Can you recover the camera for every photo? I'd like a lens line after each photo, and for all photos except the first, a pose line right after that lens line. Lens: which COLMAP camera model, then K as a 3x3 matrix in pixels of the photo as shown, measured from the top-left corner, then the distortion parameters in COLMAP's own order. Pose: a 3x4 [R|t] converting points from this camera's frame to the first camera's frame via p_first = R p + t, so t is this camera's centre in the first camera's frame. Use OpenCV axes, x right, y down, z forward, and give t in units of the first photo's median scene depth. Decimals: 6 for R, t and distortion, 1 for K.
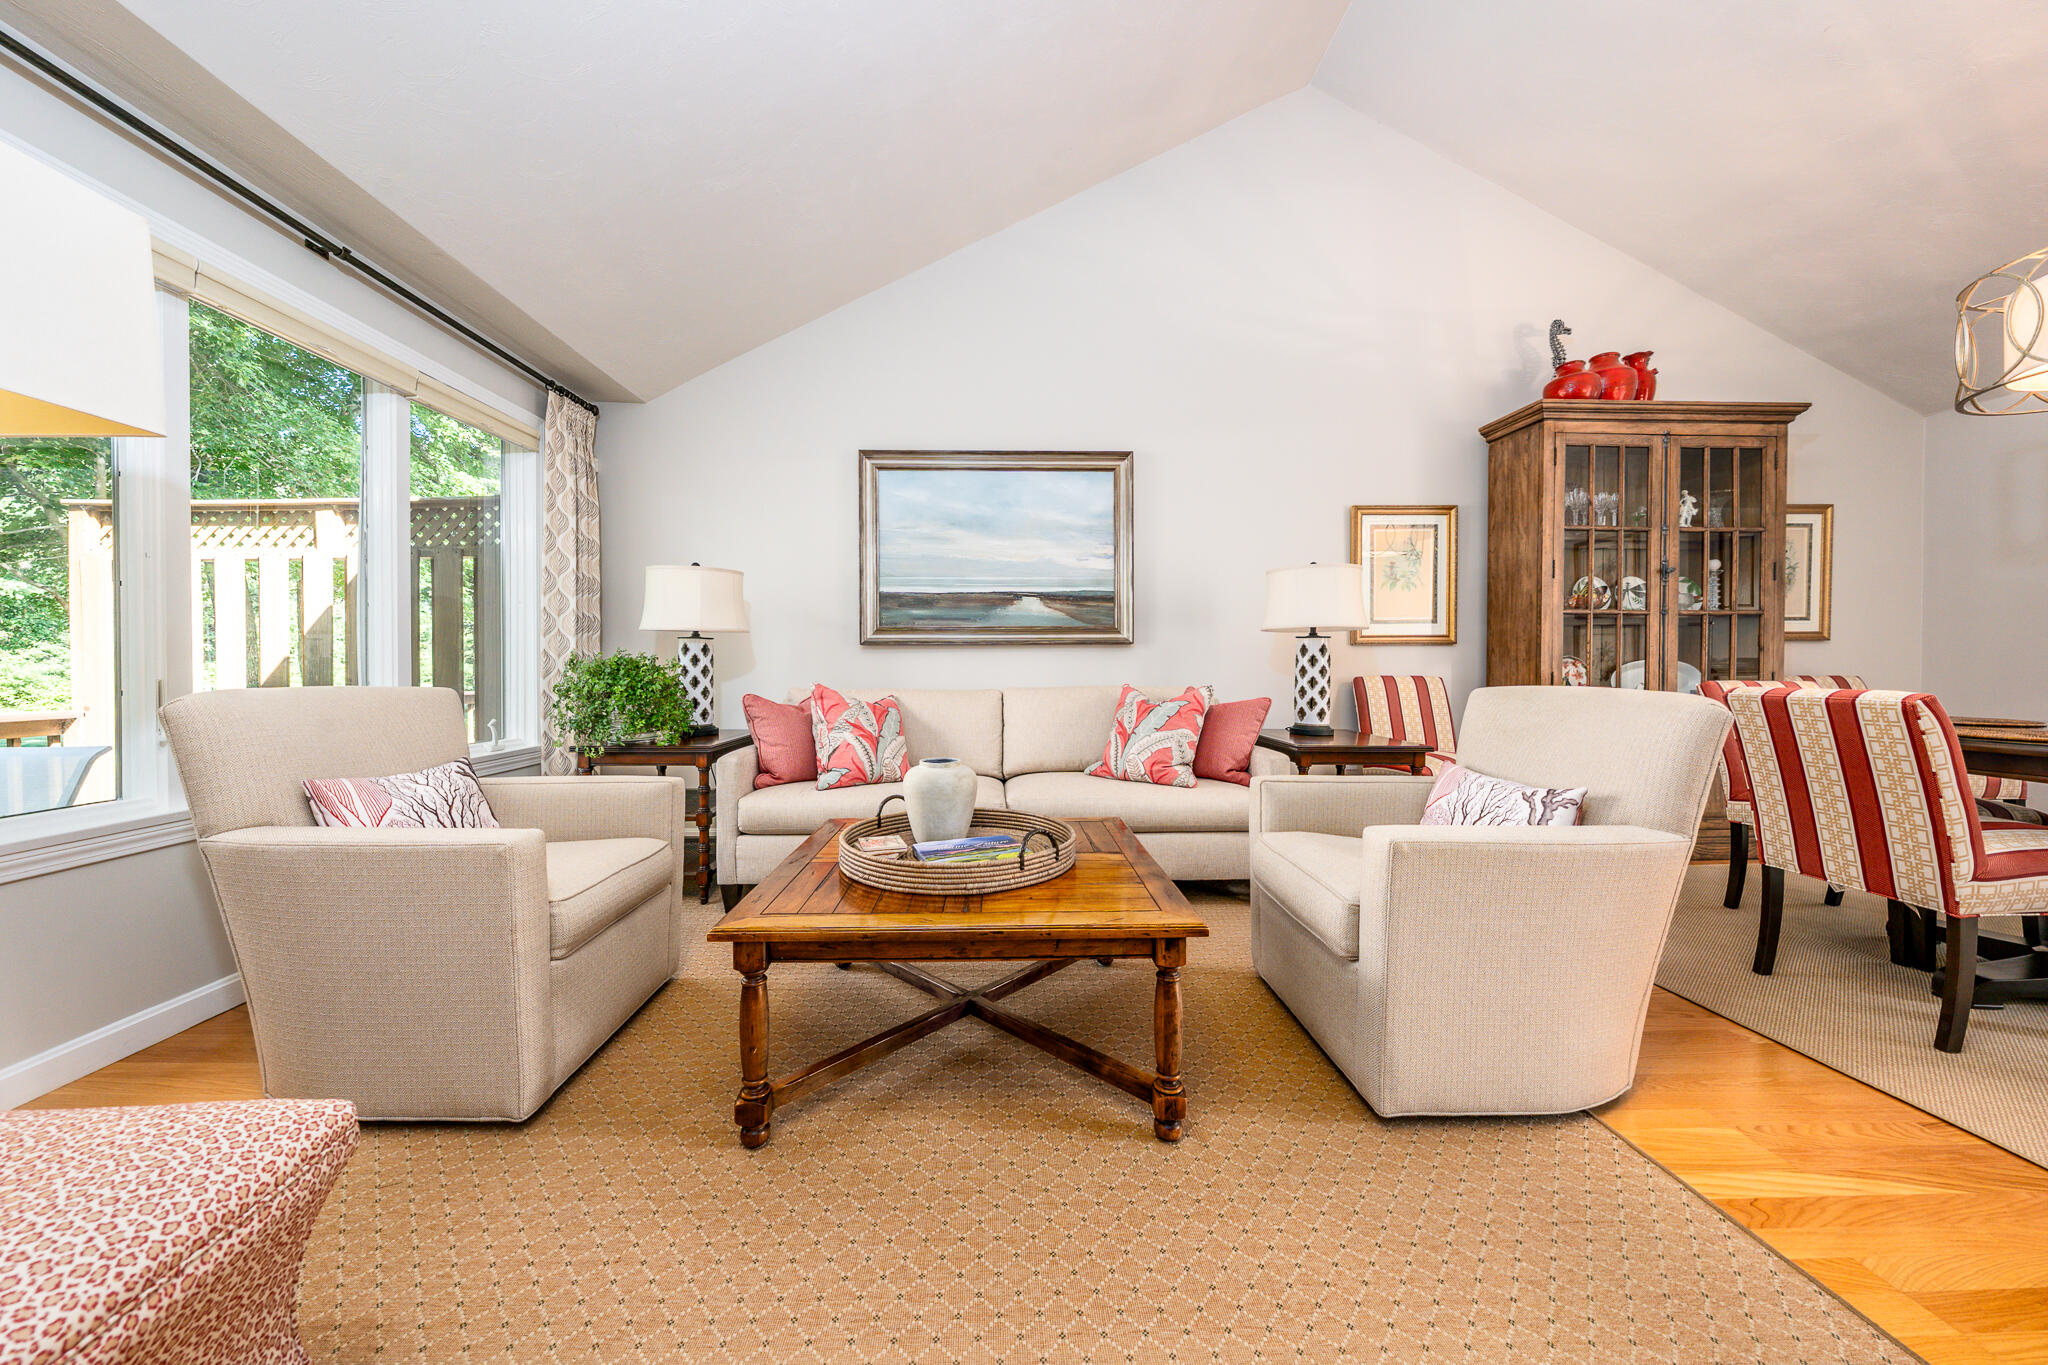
lens RADIAL K [[709.3, 0, 1024.8], [0, 709.3, 673.7], [0, 0, 1]] dist [0.000471, 0.000038]
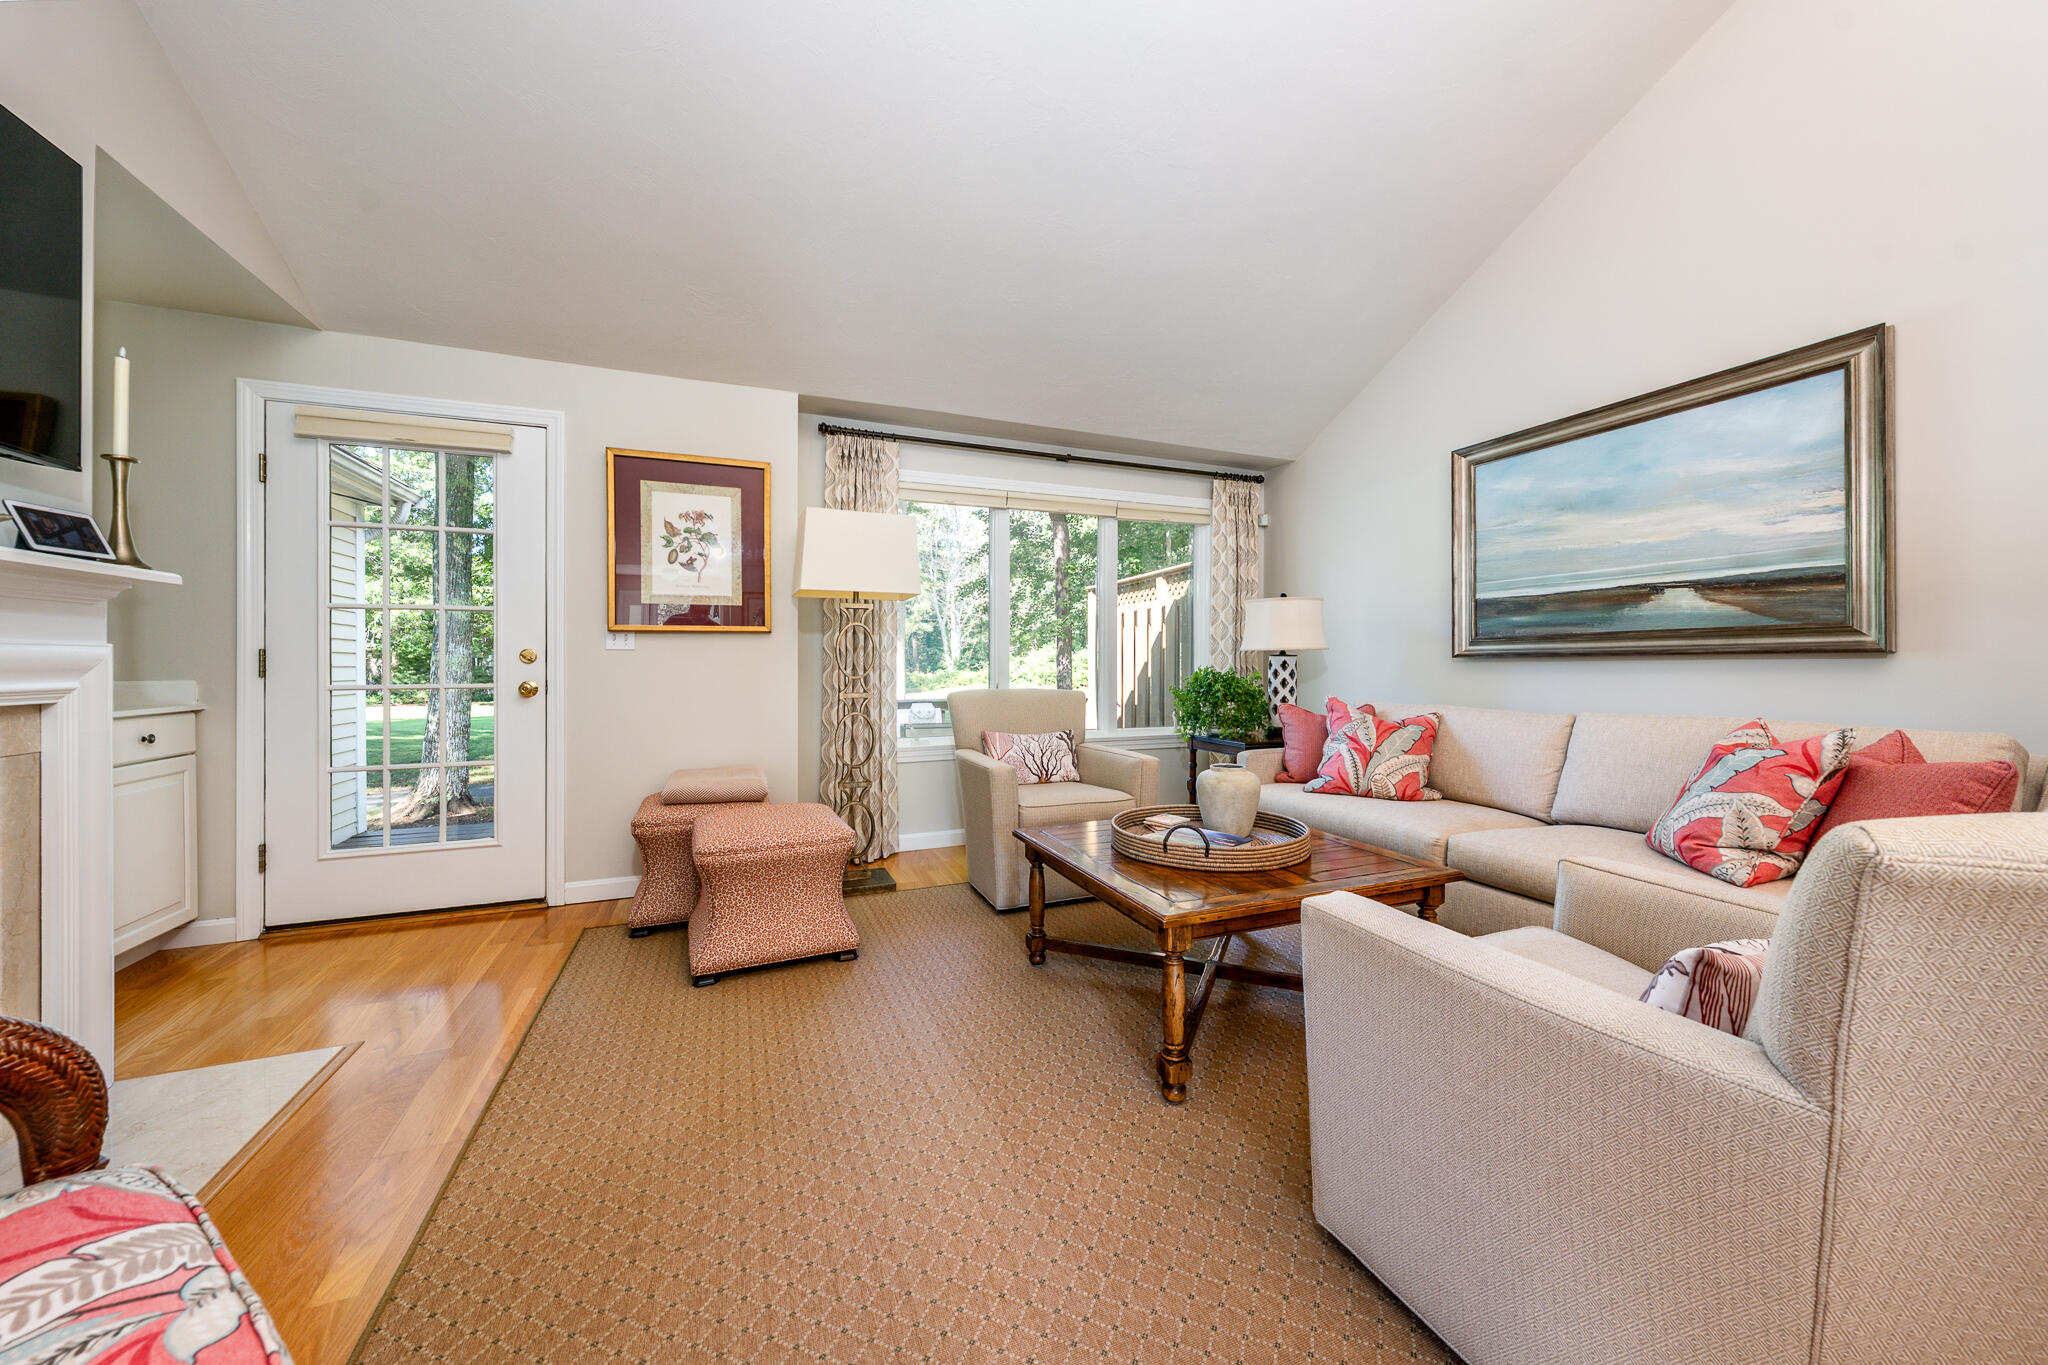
lens RADIAL K [[738.5, 0, 1026.8], [0, 738.5, 662.3], [0, 0, 1]] dist [0.000091, -0.000079]
pose [[0.348882, -0.002210, -0.937164, 0.484721], [-0.011167, 0.999916, -0.006515, -0.021608], [0.937100, 0.012739, 0.348828, 0.127756]]
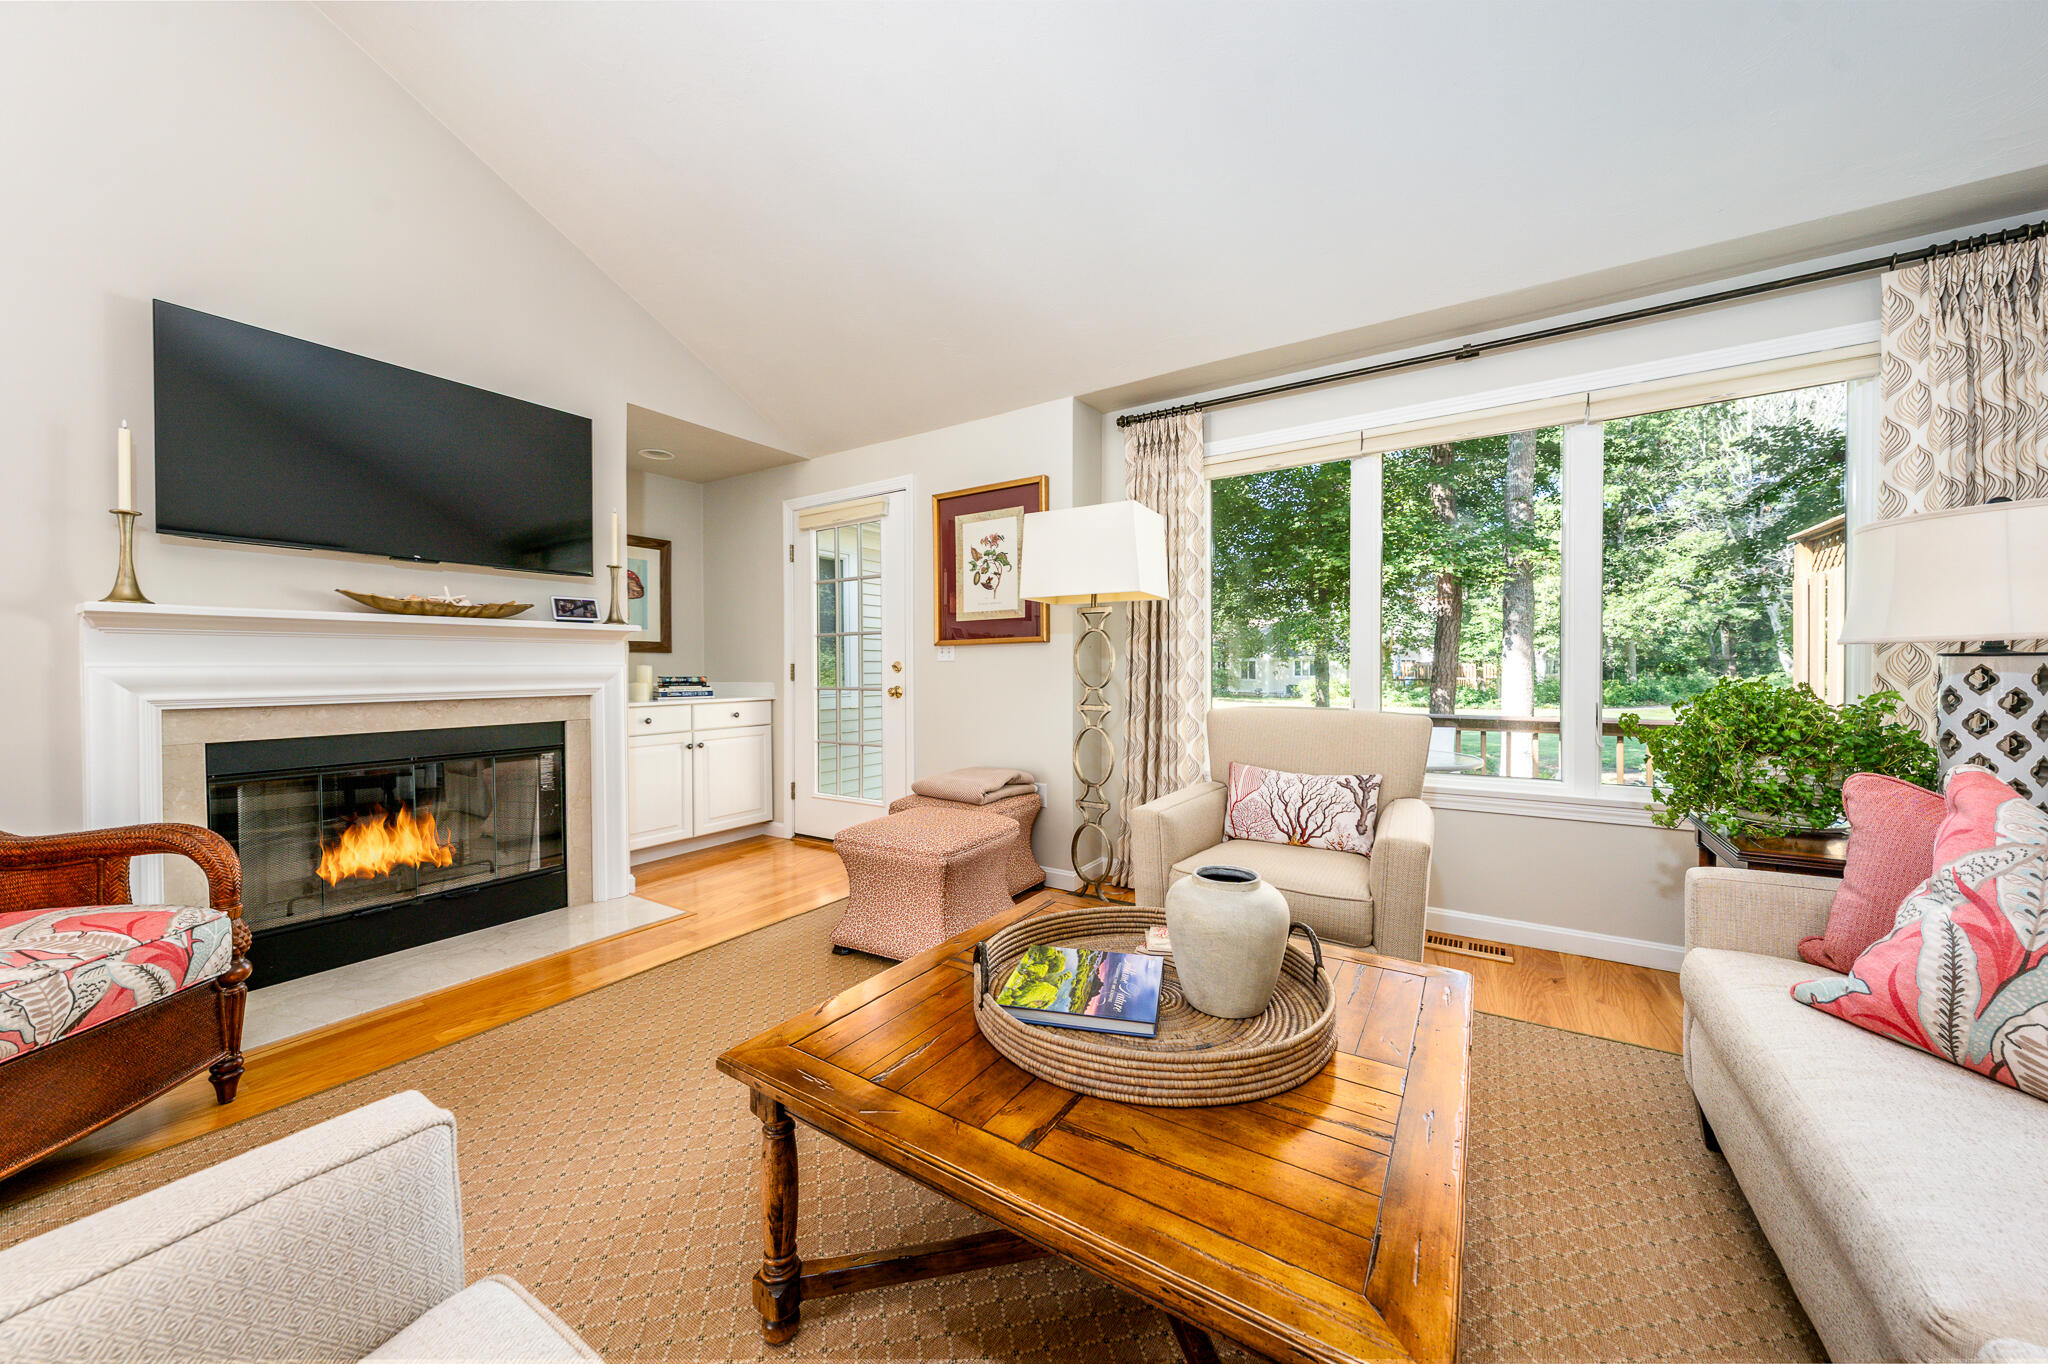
lens RADIAL K [[709.3, 0, 1024.8], [0, 709.3, 673.2], [0, 0, 1]] dist [0.000471, 0.000038]
pose [[-0.576865, 0.008767, -0.816792, 0.266235], [-0.006088, 0.999868, 0.015032, -0.034778], [0.816816, 0.013645, -0.576736, 0.632449]]
